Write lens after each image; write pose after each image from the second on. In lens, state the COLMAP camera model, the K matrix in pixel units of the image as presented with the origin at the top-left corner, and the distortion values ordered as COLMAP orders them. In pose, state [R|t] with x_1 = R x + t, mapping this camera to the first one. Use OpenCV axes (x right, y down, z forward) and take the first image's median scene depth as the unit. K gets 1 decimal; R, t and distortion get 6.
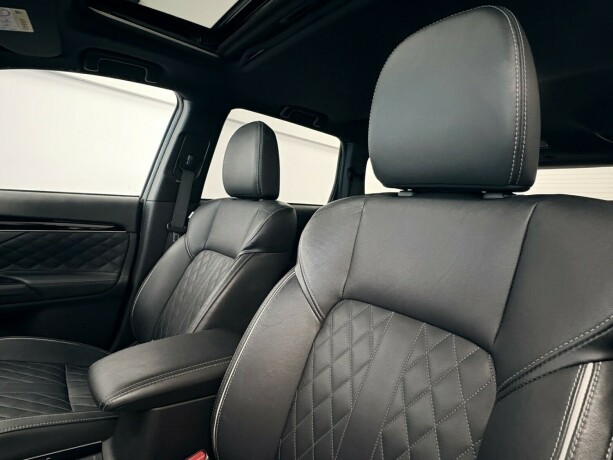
lens RADIAL K [[345.8, 0, 306.5], [0, 345.8, 230.0], [0, 0, 1]] dist [-0.020211, 0.002811]
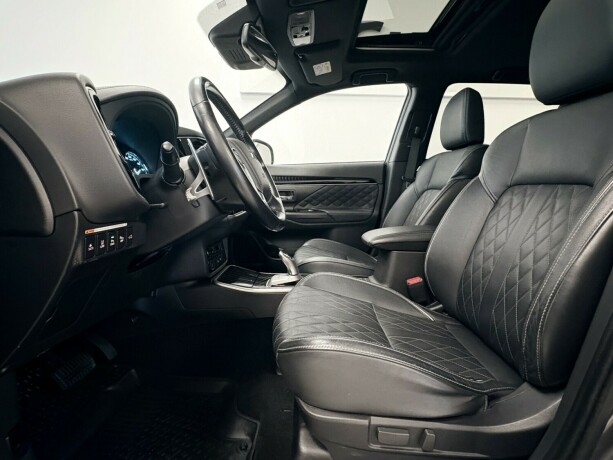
lens RADIAL K [[324.1, 0, 306.5], [0, 324.1, 230.0], [0, 0, 1]] dist [-0.001678, 0.000049]
pose [[0.775209, 0.000917, -0.631704, 0.164137], [0.021306, 0.999392, 0.027598, 0.174583], [0.631346, -0.034853, 0.774718, -0.360865]]
